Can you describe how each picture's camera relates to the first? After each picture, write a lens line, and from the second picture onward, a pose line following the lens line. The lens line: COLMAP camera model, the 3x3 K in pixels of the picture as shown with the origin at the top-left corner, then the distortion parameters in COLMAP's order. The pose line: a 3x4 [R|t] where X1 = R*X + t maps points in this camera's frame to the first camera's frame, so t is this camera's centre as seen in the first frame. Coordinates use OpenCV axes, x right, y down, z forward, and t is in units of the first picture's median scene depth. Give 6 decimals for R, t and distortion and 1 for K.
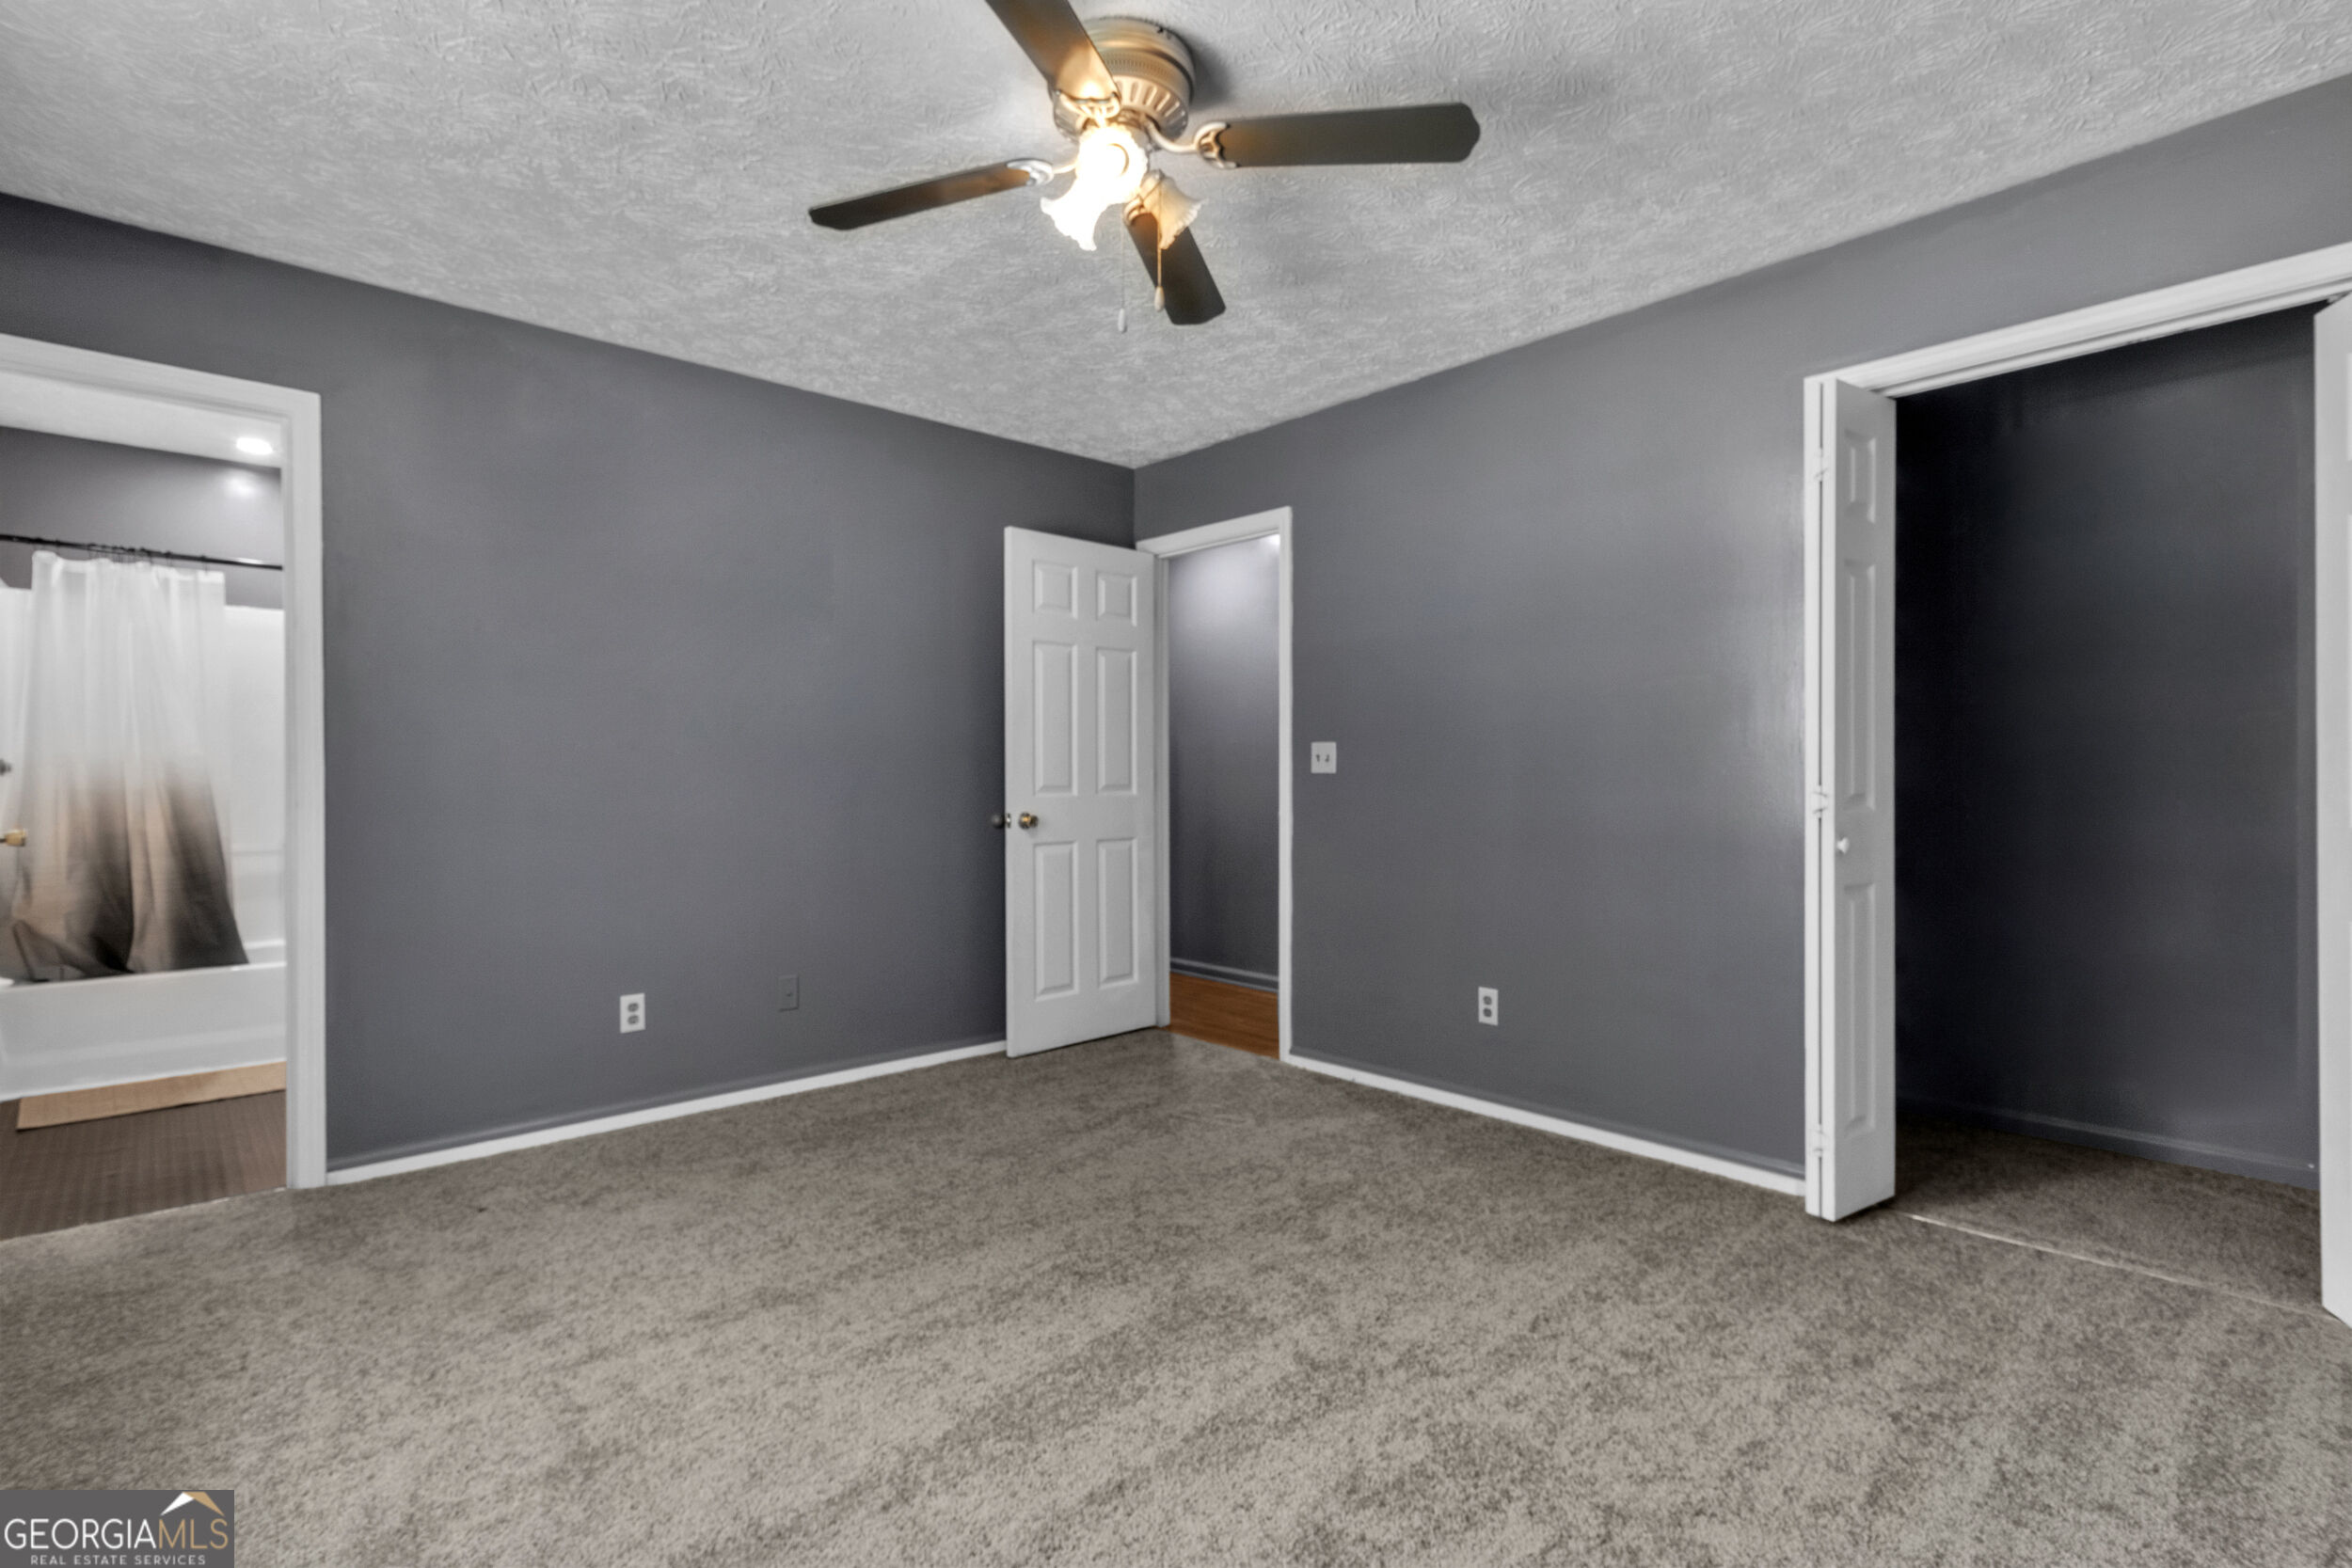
lens RADIAL K [[1095.8, 0, 1168.0], [0, 1095.8, 800.5], [0, 0, 1]] dist [0.002878, 0.001335]
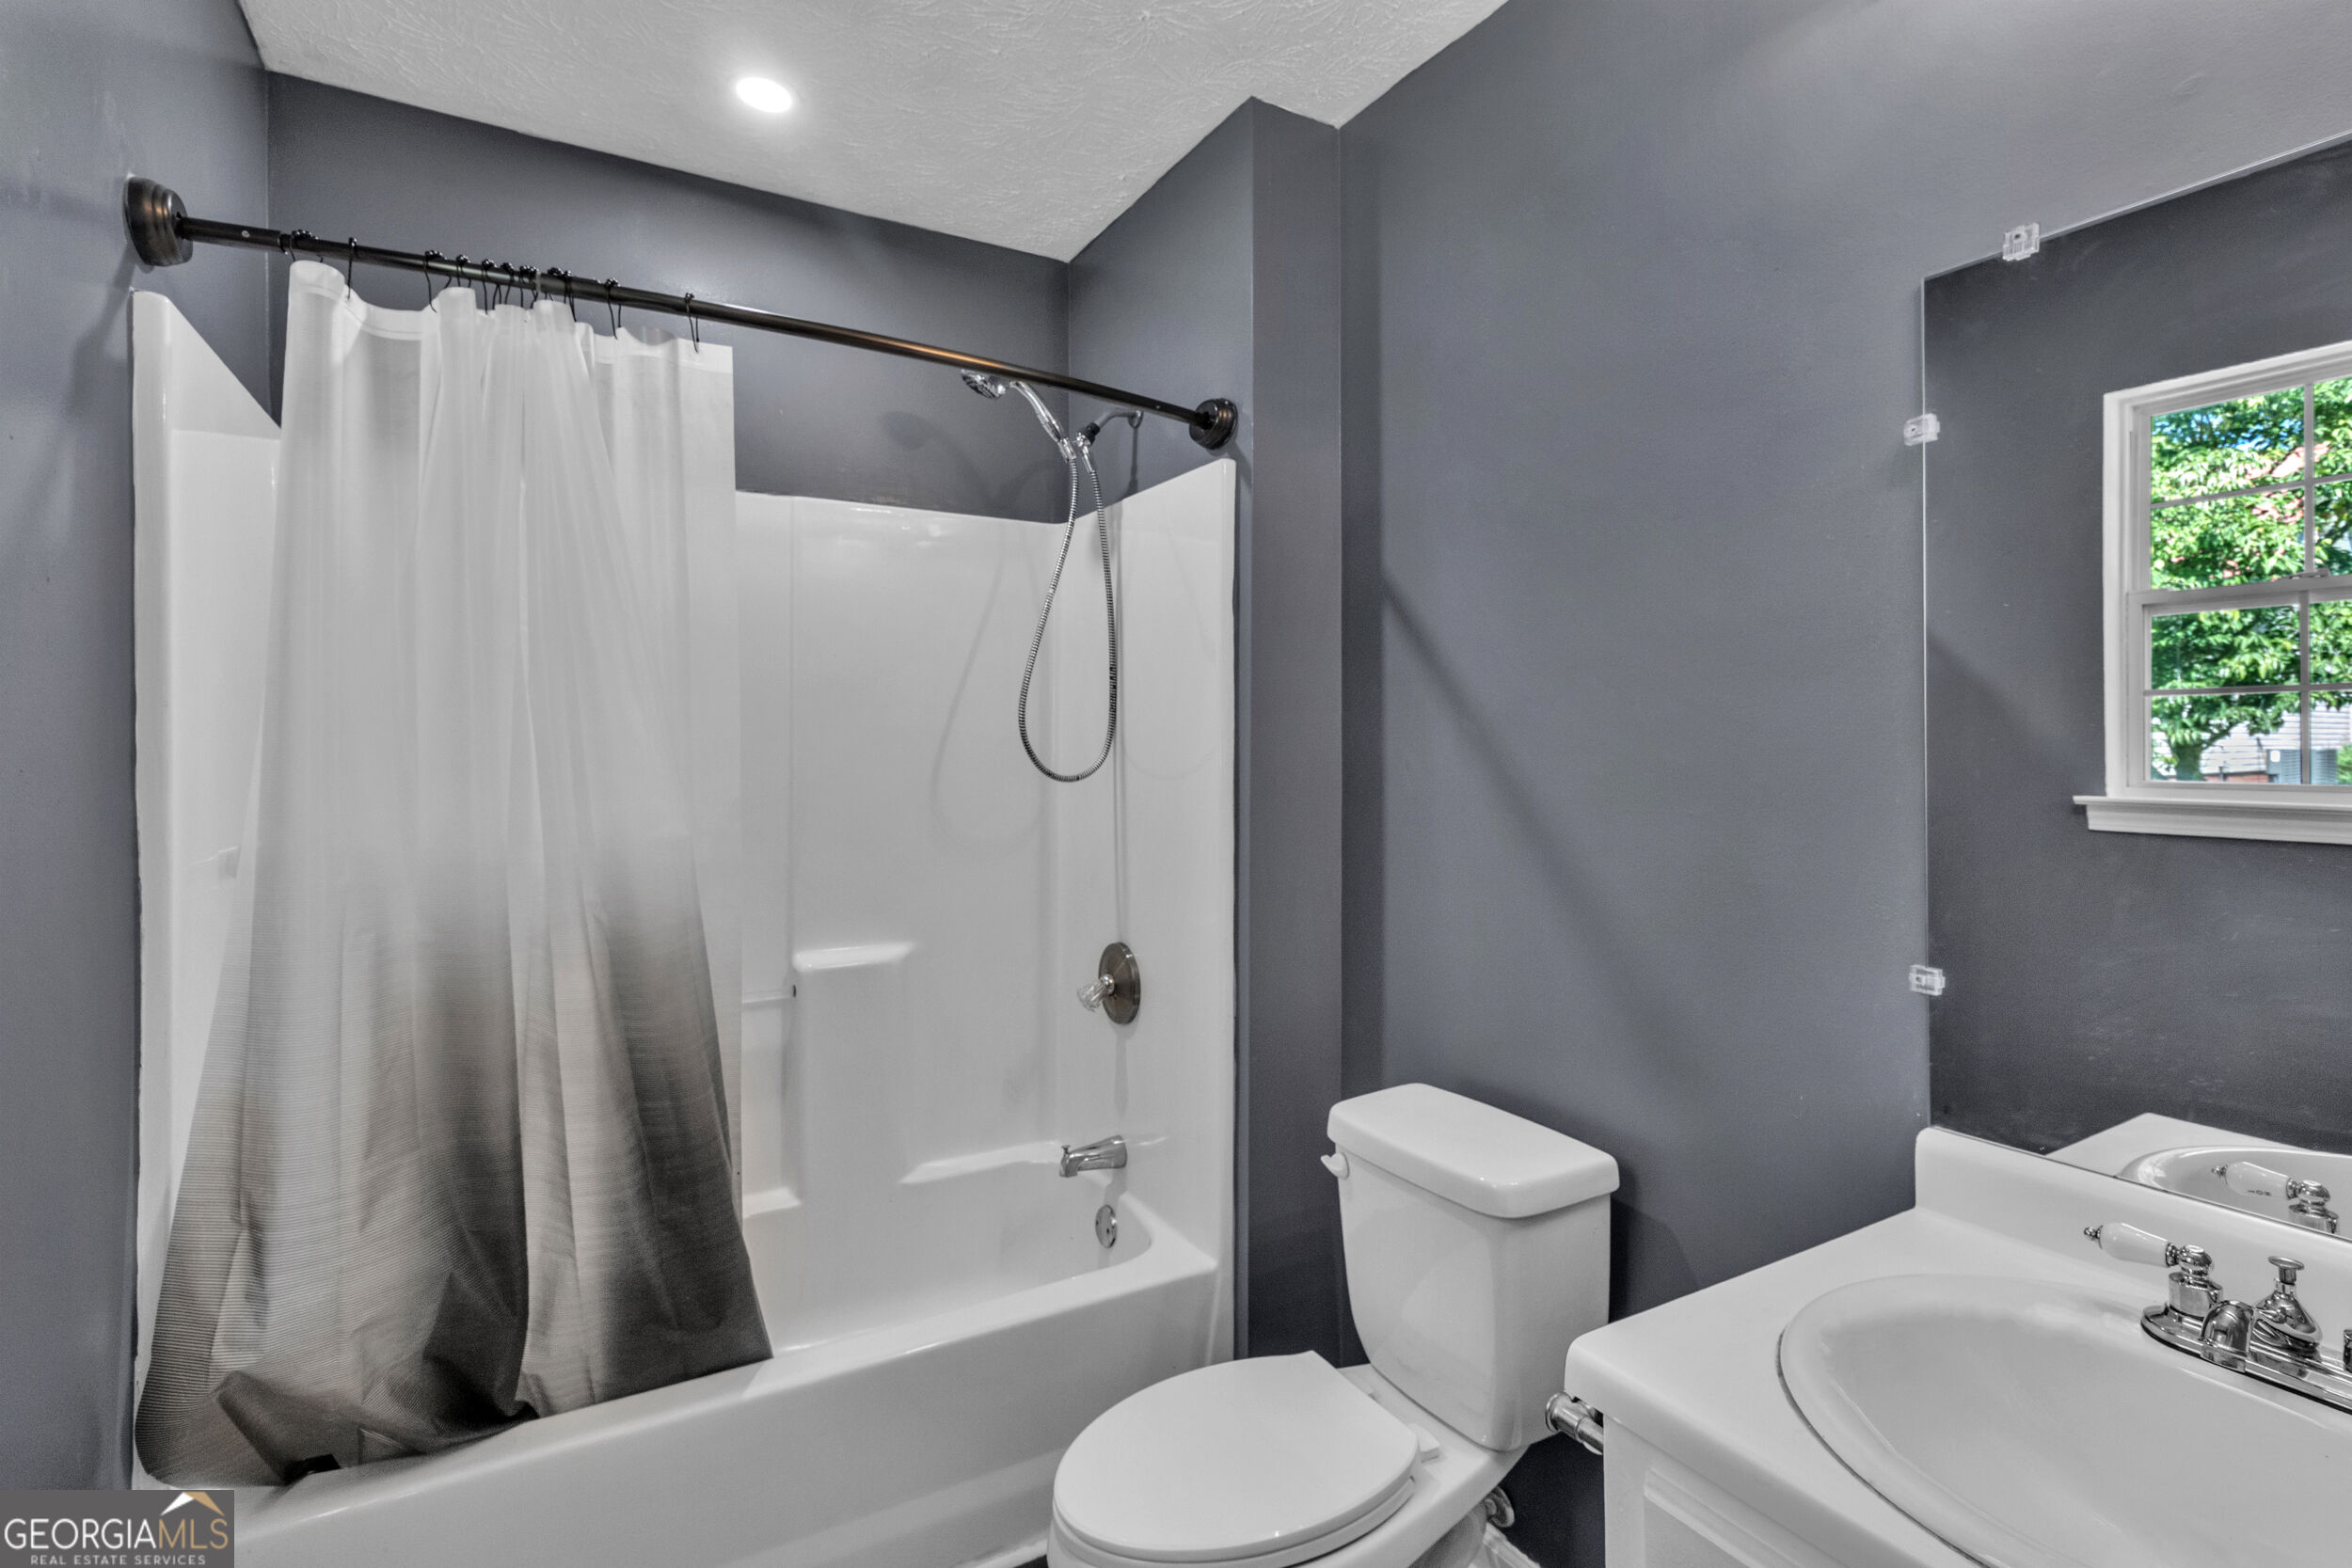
lens RADIAL K [[1095.8, 0, 1178.4], [0, 1095.8, 773.3], [0, 0, 1]] dist [0.002878, 0.001335]
pose [[0.977323, -0.005440, -0.211686, -0.661904], [0.003192, 0.999935, -0.010959, -0.060979], [0.211732, 0.010035, 0.977276, 0.699477]]
